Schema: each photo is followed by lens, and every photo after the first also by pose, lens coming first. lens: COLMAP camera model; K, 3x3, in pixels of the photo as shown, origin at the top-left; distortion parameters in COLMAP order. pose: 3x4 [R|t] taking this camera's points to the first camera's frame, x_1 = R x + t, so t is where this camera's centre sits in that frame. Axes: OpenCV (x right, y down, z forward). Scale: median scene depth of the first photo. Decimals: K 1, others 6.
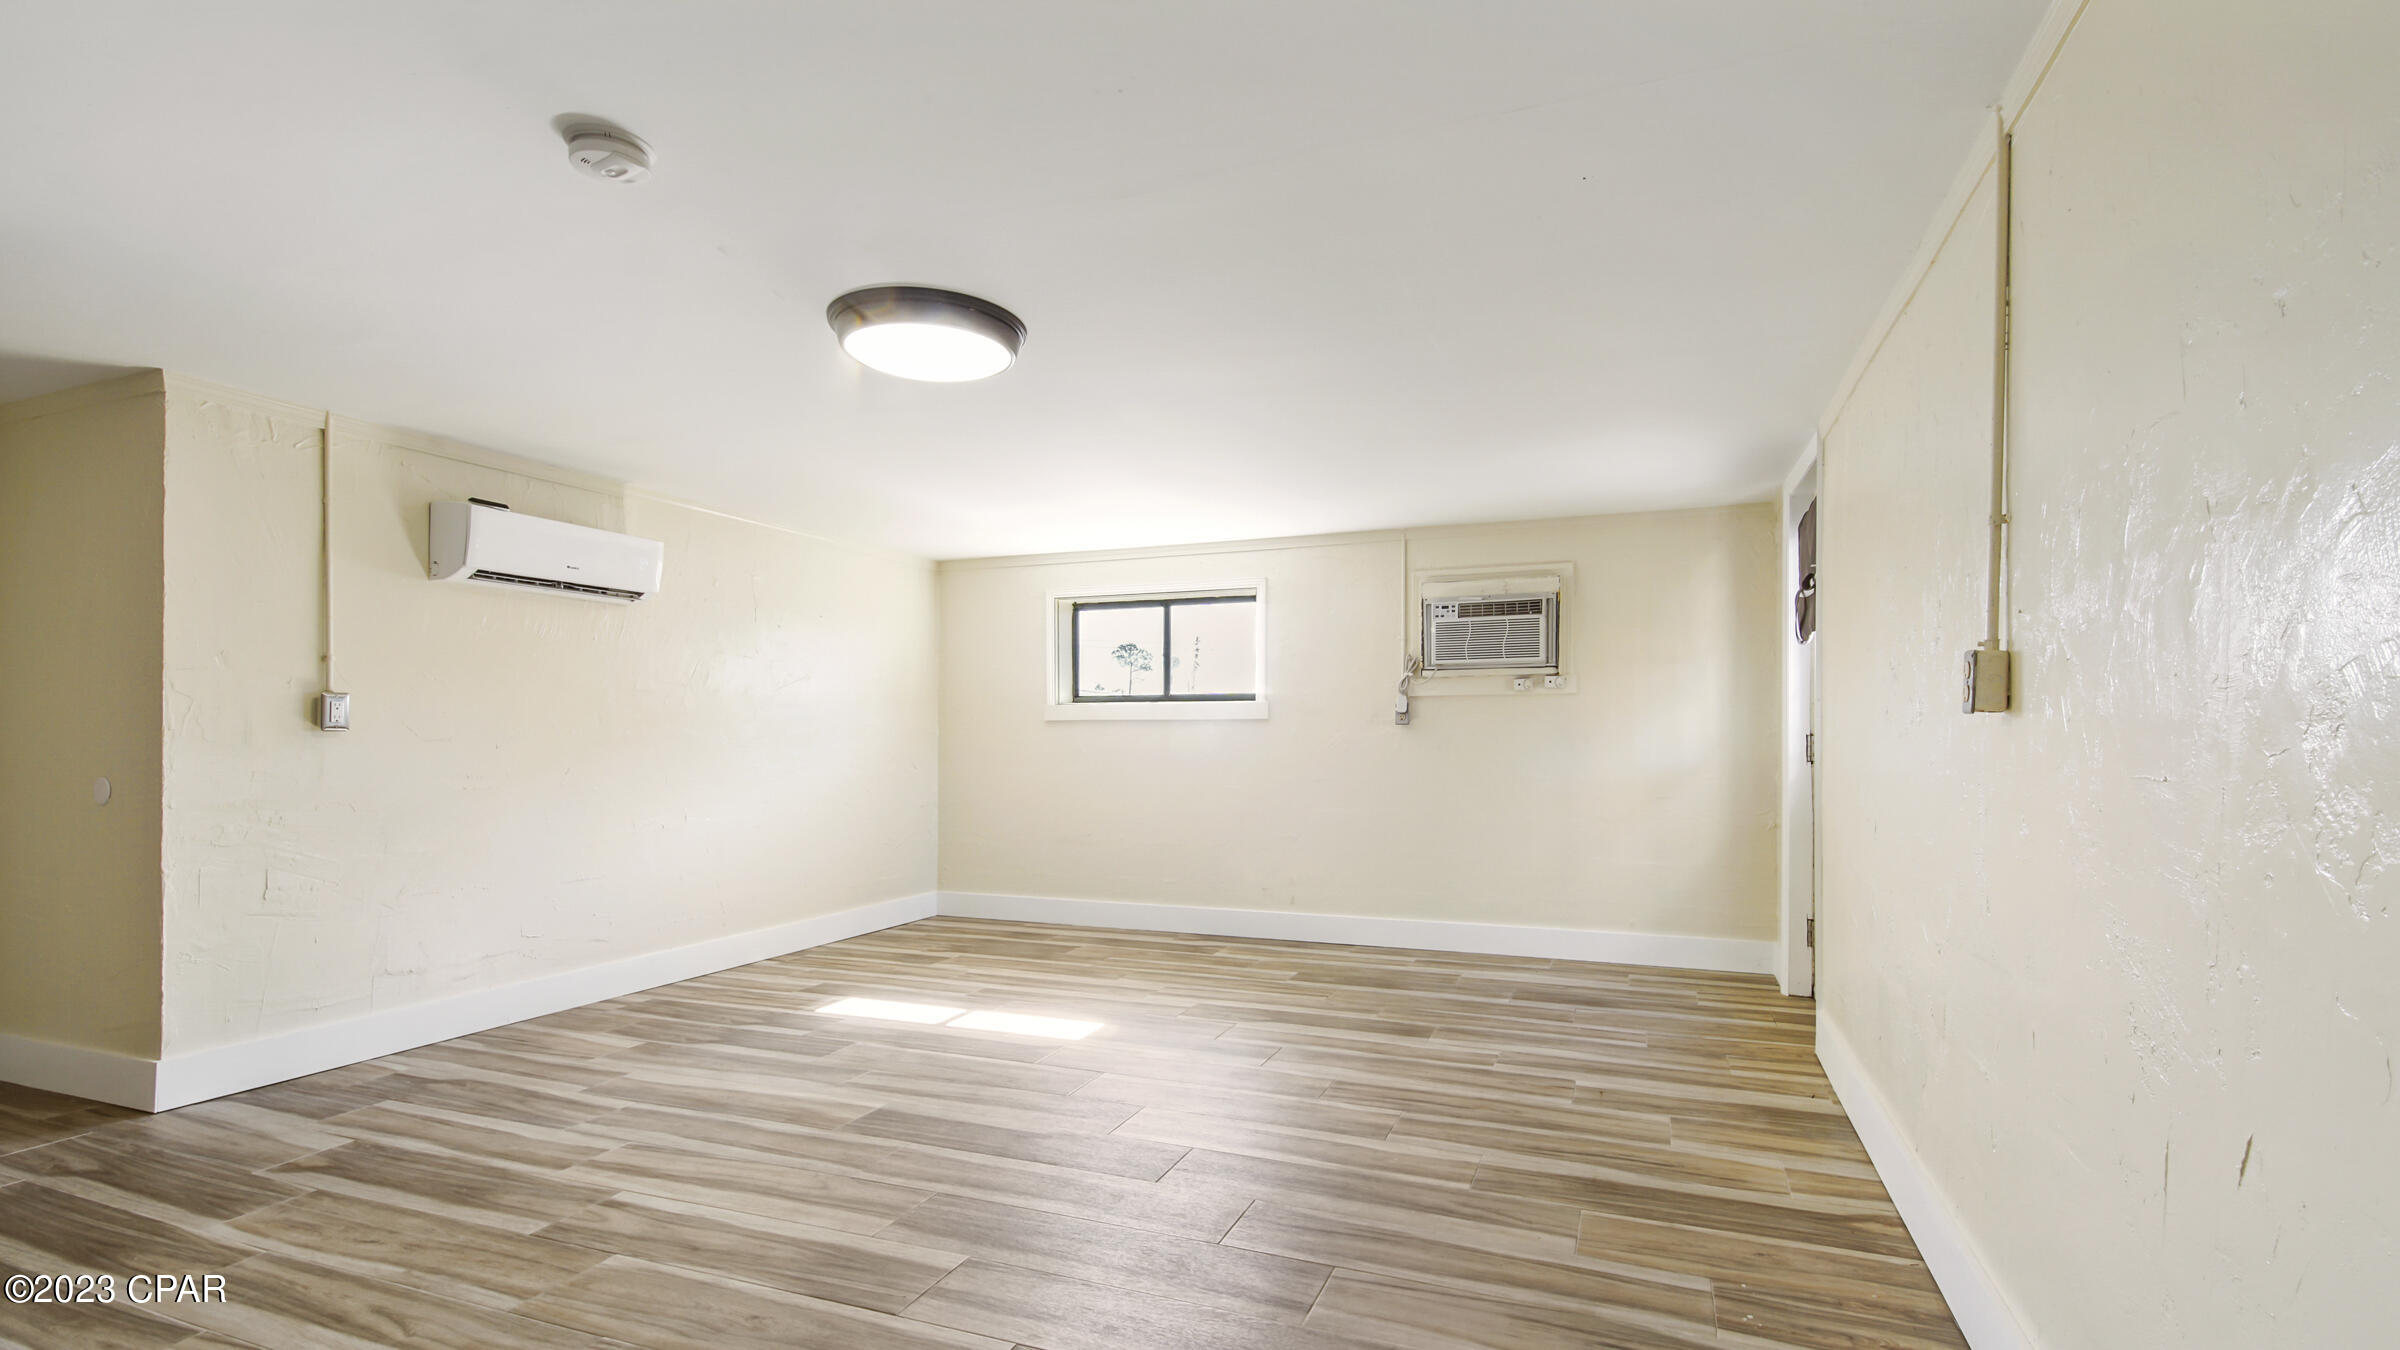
lens RADIAL K [[1090.2, 0, 1200.0], [0, 1090.2, 675.0], [0, 0, 1]] dist [0.034948, -0.022016]
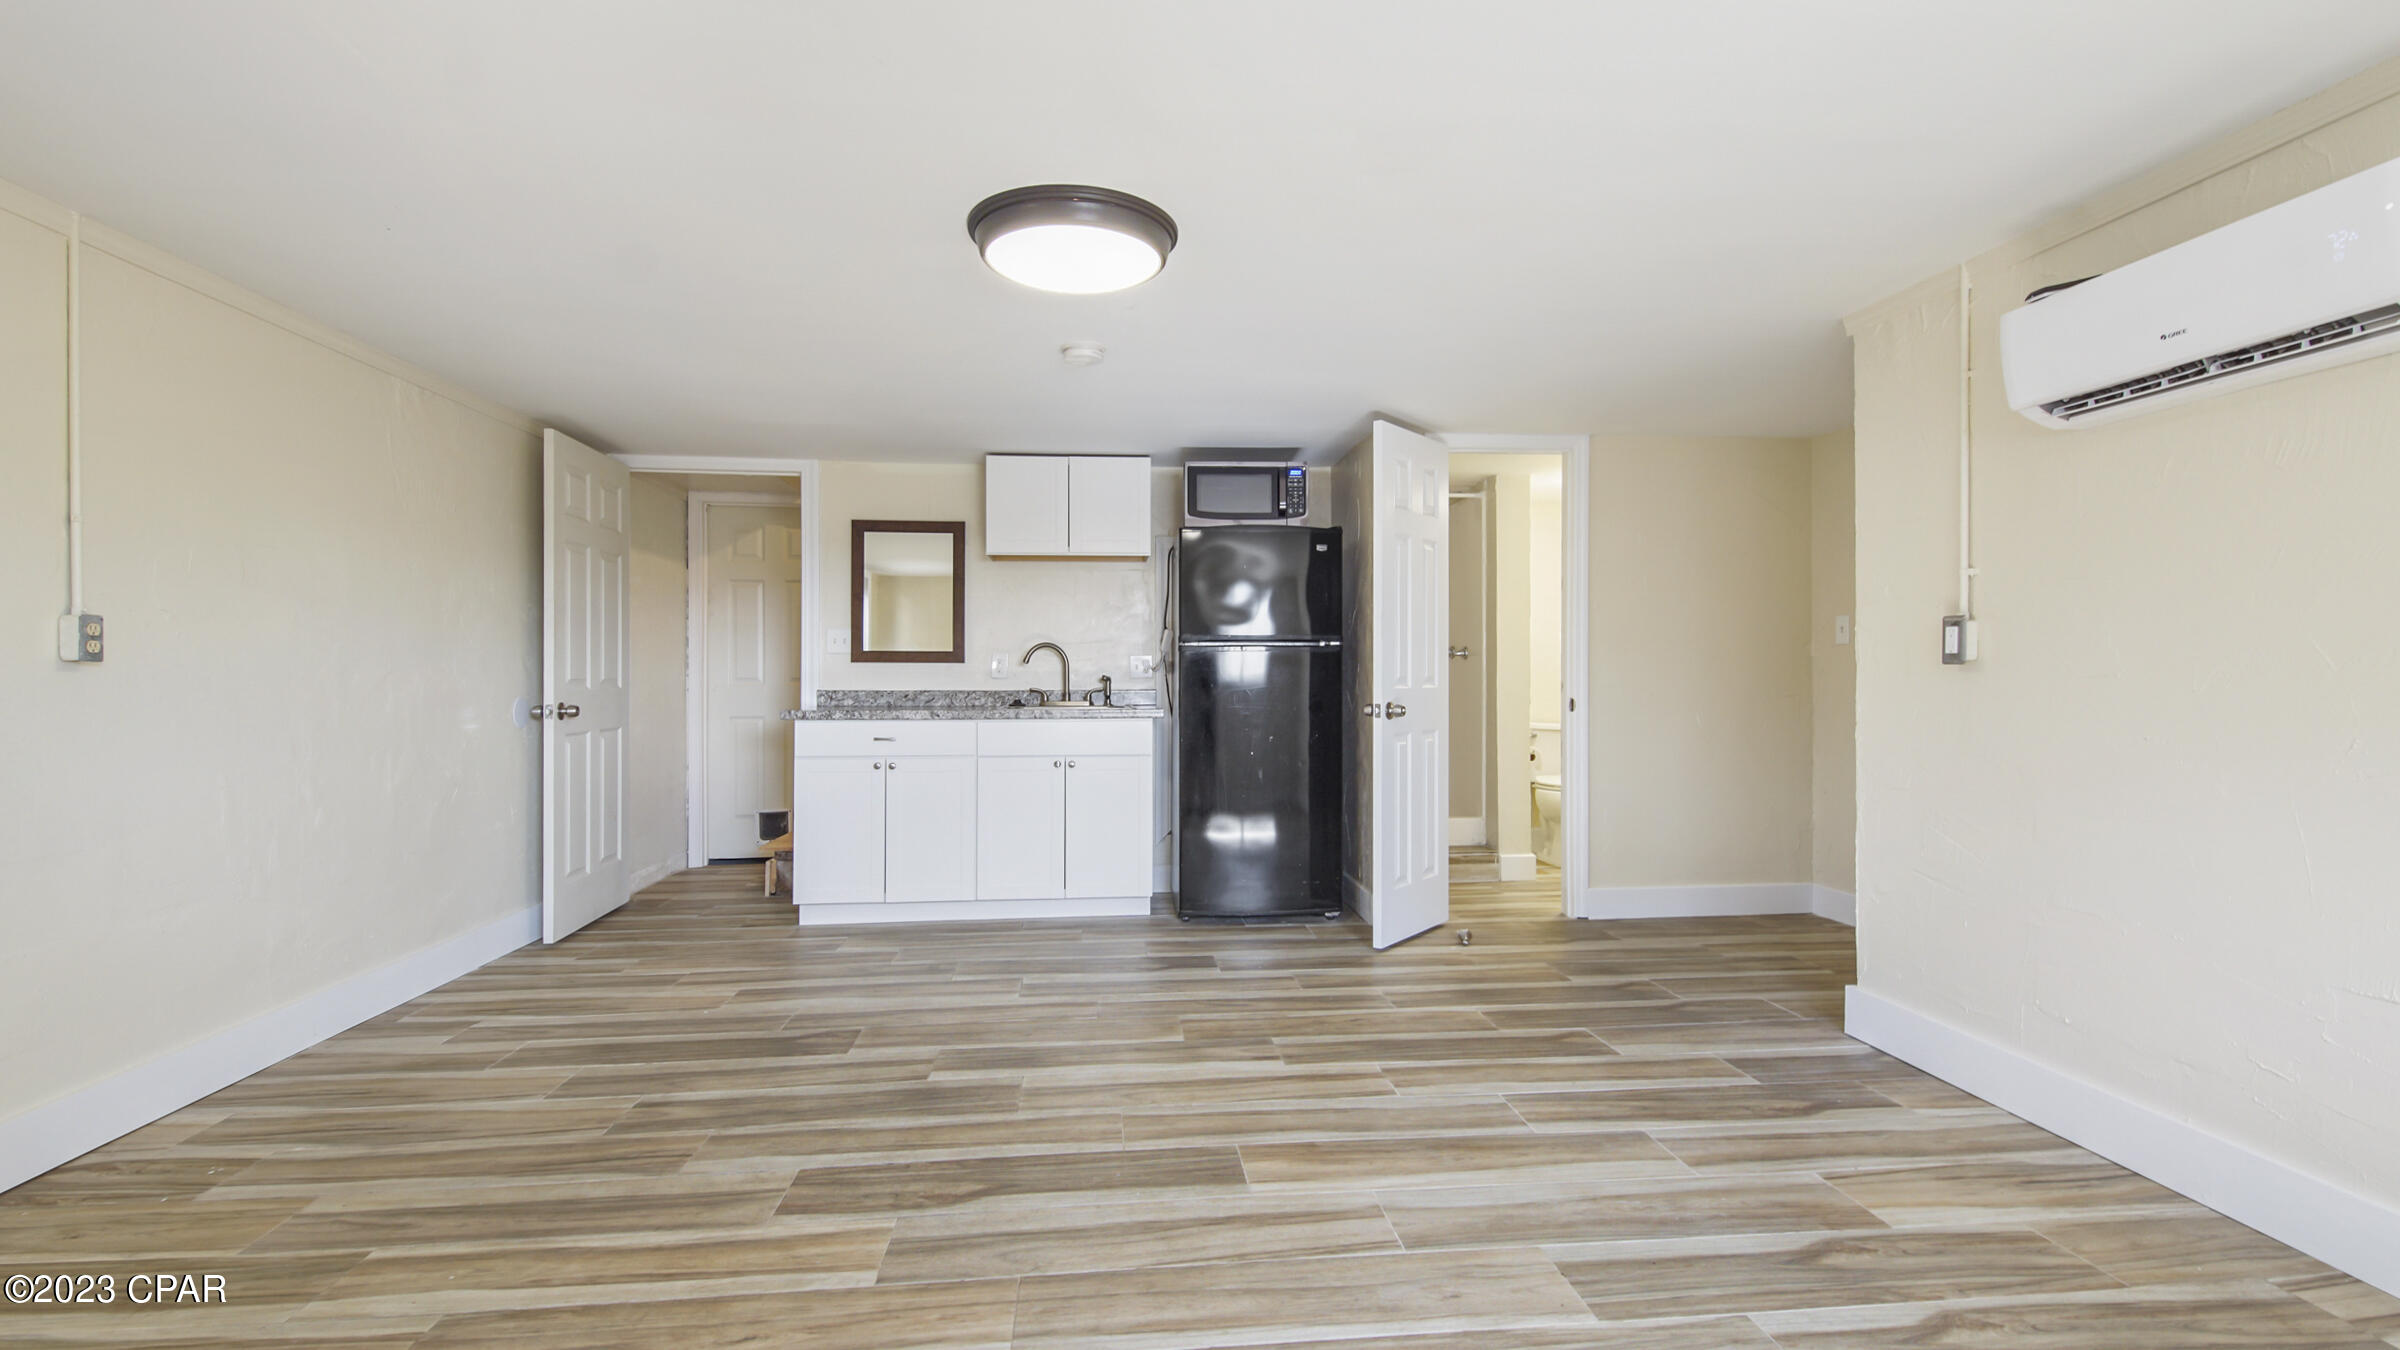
lens RADIAL K [[1090.2, 0, 1200.0], [0, 1090.2, 675.0], [0, 0, 1]] dist [0.034948, -0.022016]
pose [[-0.887440, 0.003318, -0.460911, 0.074583], [0.028863, 0.998412, -0.048385, 0.099909], [0.460018, -0.056242, -0.886127, 1.783135]]
